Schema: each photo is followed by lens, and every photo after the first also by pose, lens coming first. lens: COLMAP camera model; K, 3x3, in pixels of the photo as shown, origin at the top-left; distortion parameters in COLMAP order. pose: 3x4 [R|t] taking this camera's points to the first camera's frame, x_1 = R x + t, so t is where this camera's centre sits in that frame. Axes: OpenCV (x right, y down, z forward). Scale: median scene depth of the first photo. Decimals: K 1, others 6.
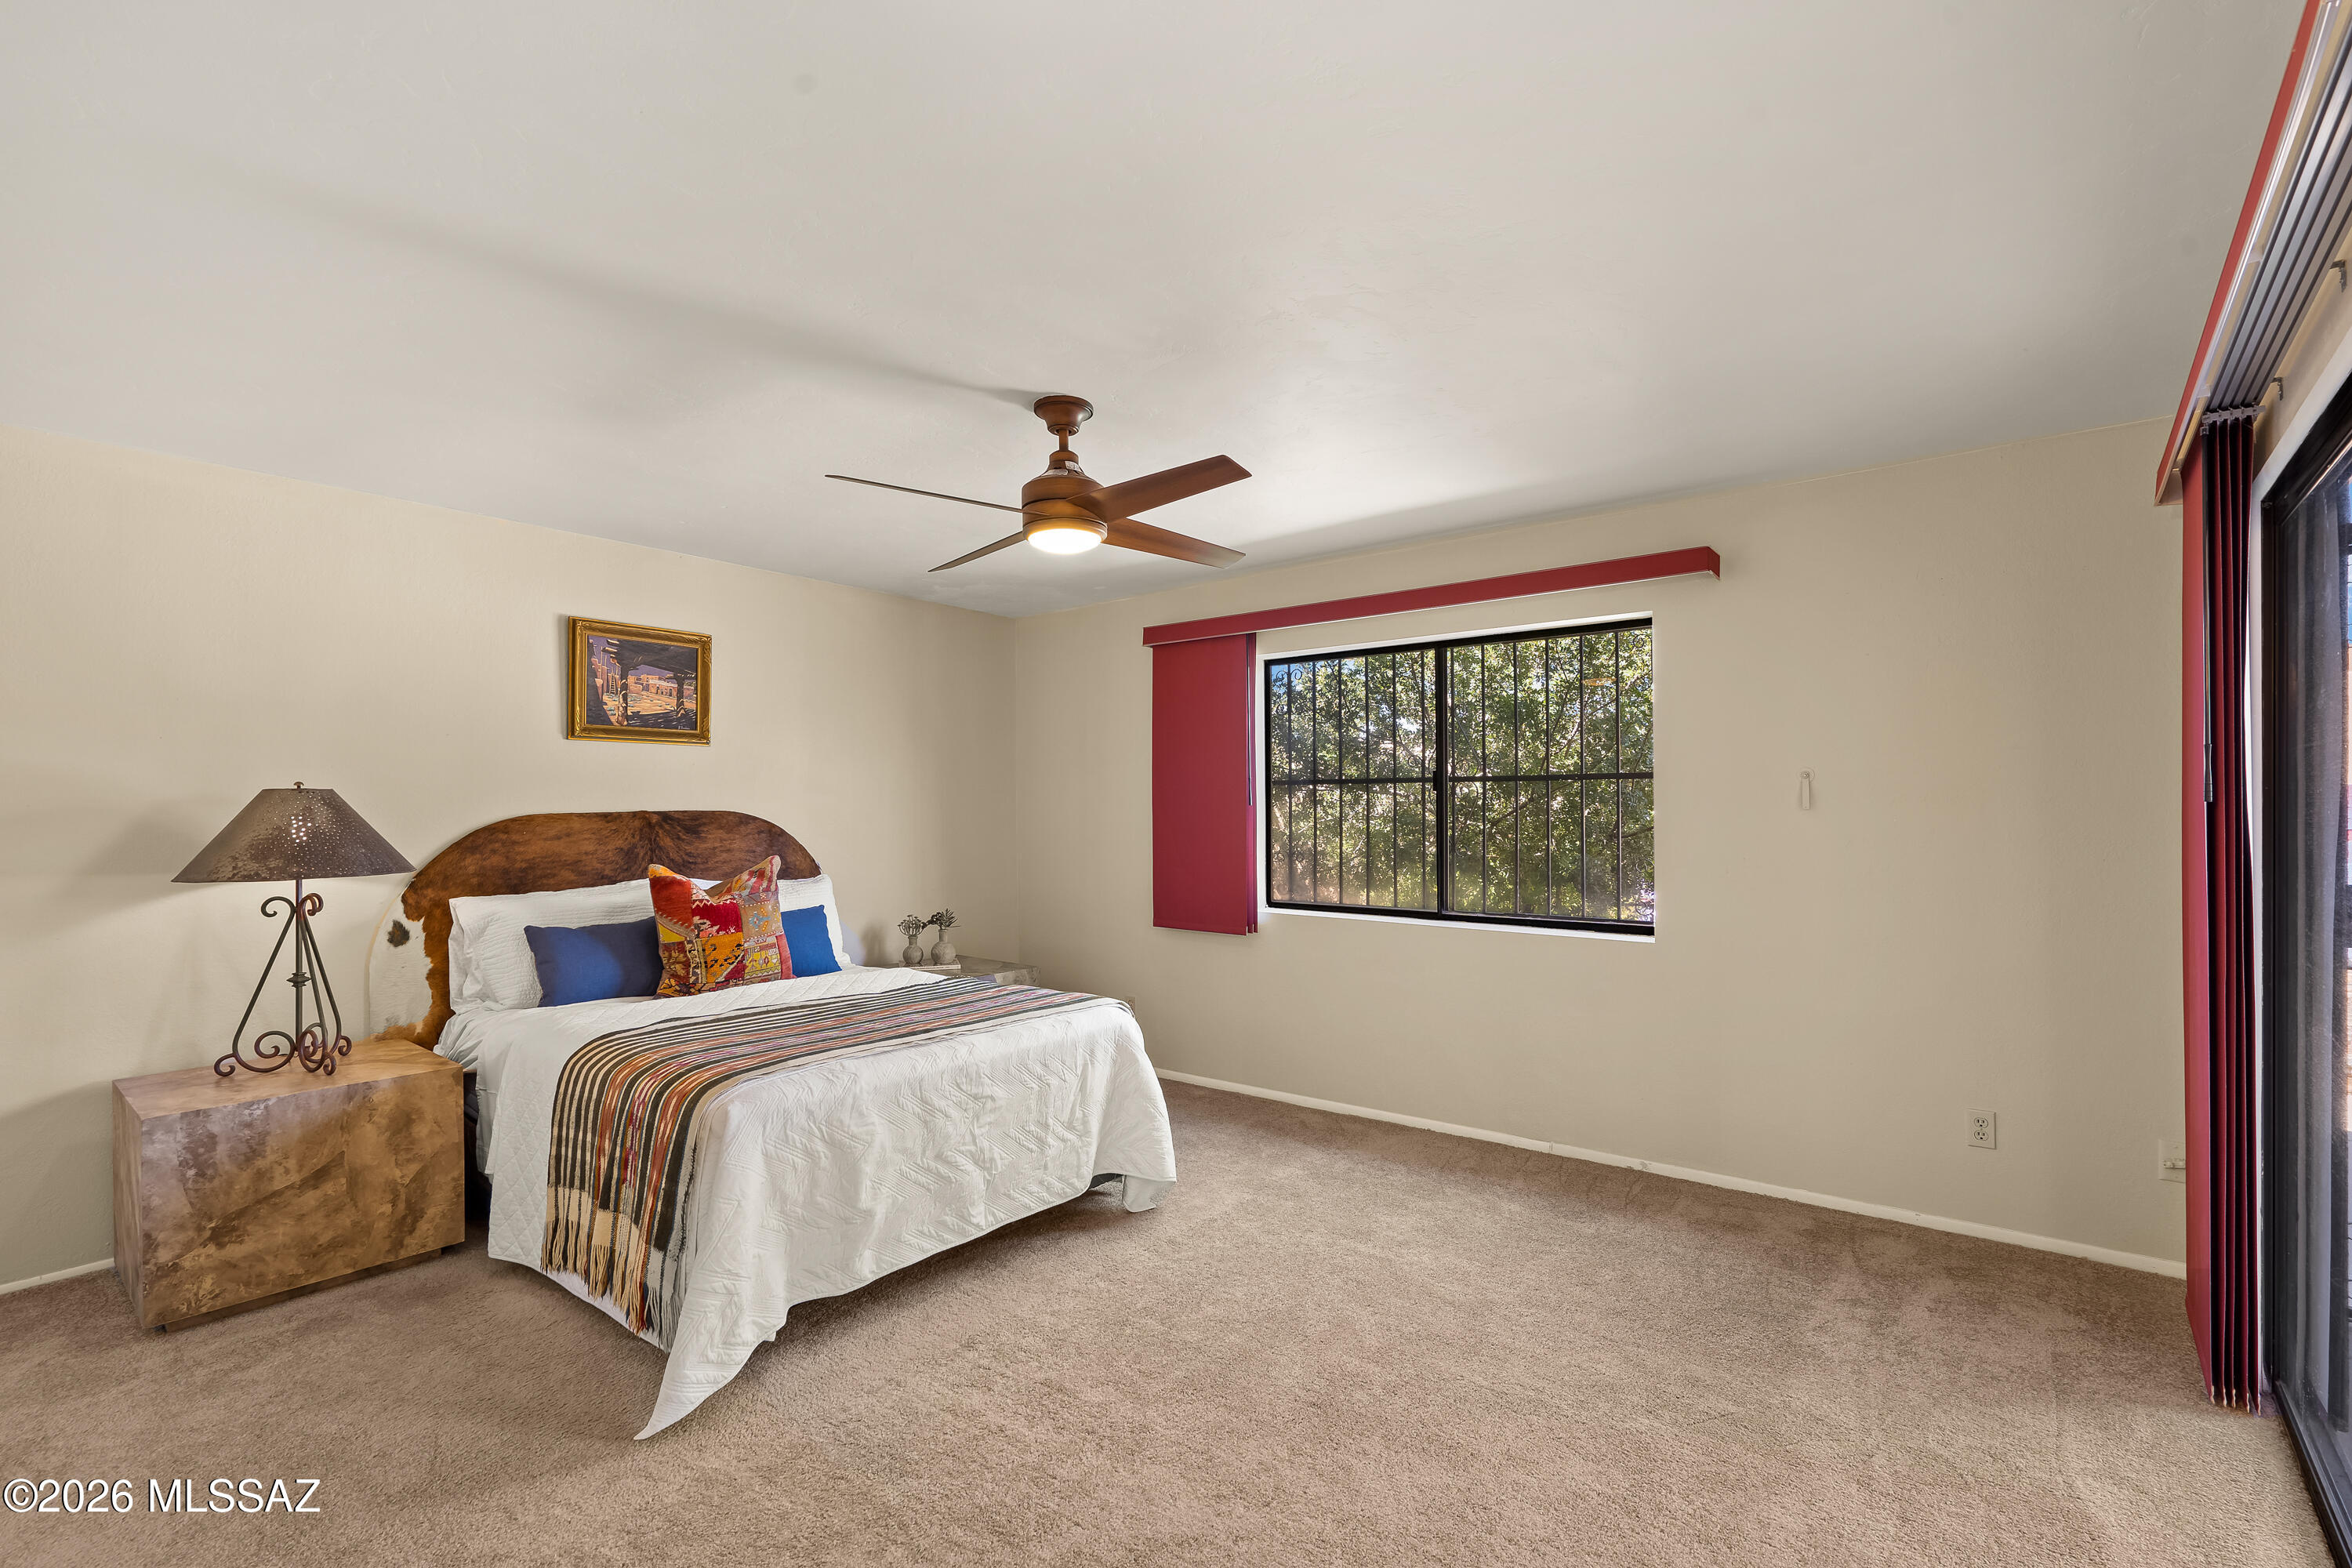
lens RADIAL K [[1071.6, 0, 1162.3], [0, 1071.6, 804.7], [0, 0, 1]] dist [0.003940, 0.001144]
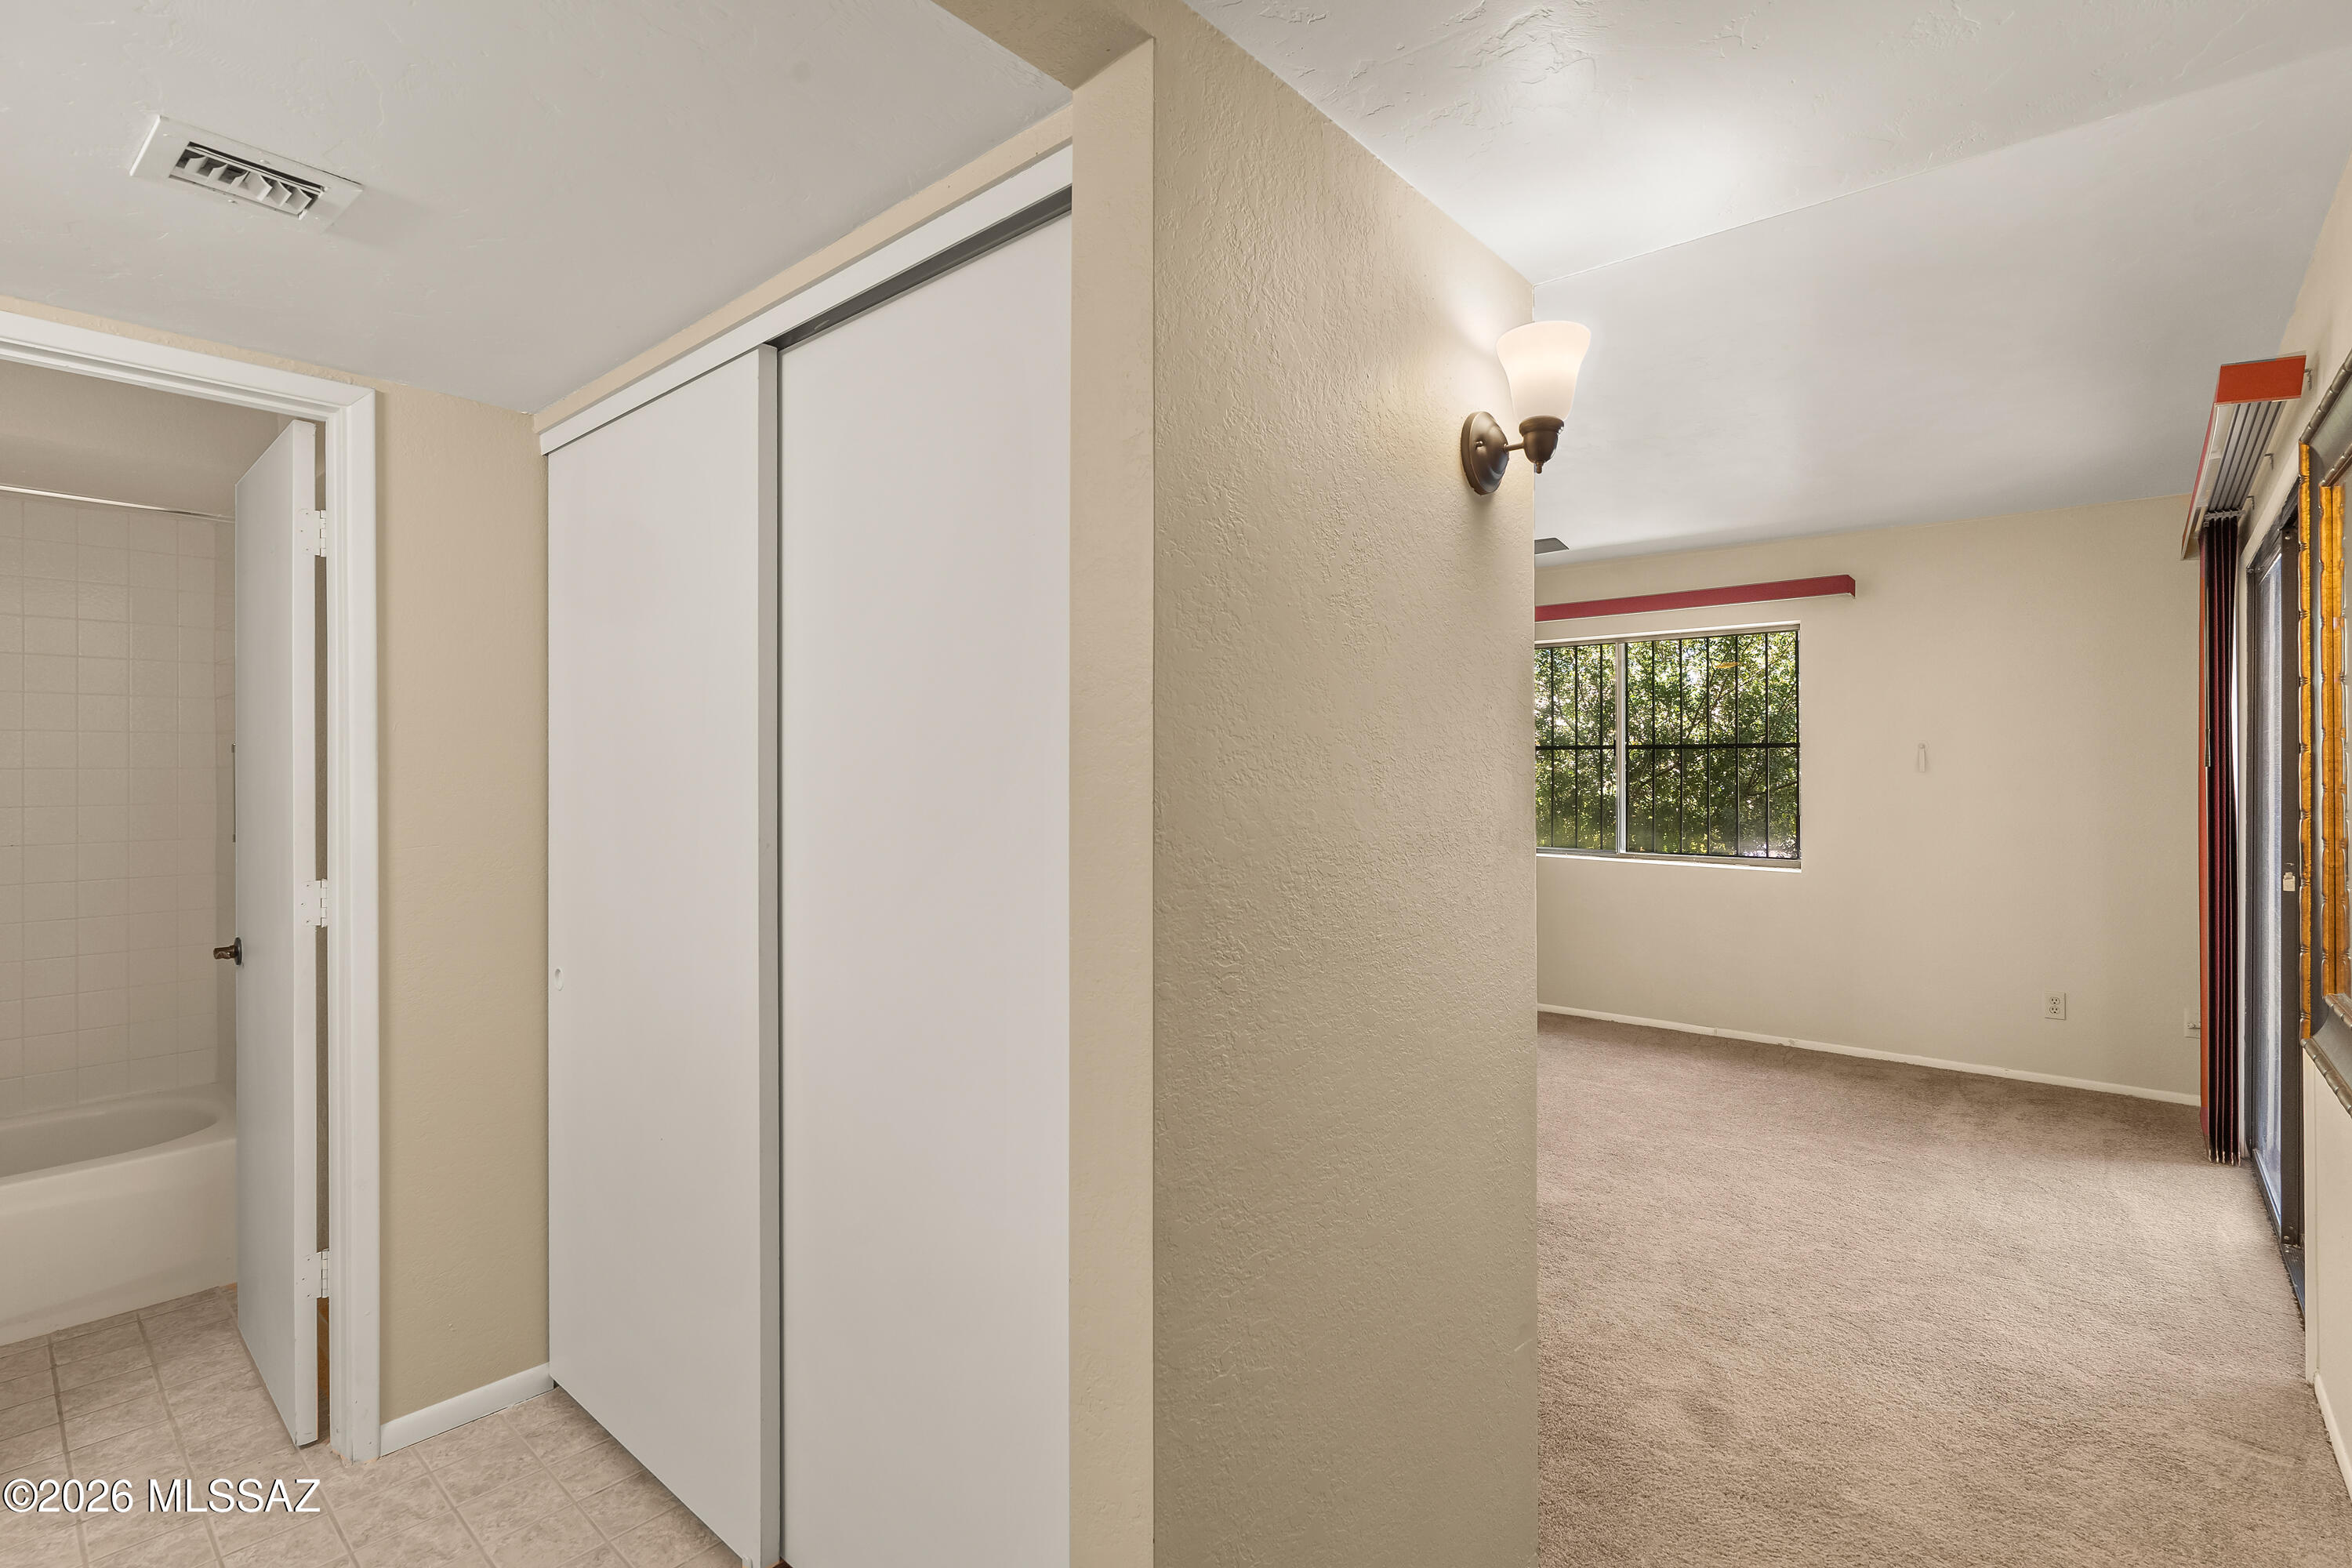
lens RADIAL K [[1071.6, 0, 1189.7], [0, 1071.6, 766.2], [0, 0, 1]] dist [0.003940, 0.001144]
pose [[0.999646, 0.005087, -0.026127, -0.361679], [-0.005115, 0.999986, -0.001000, 0.004780], [0.026122, 0.001133, 0.999658, -0.471108]]
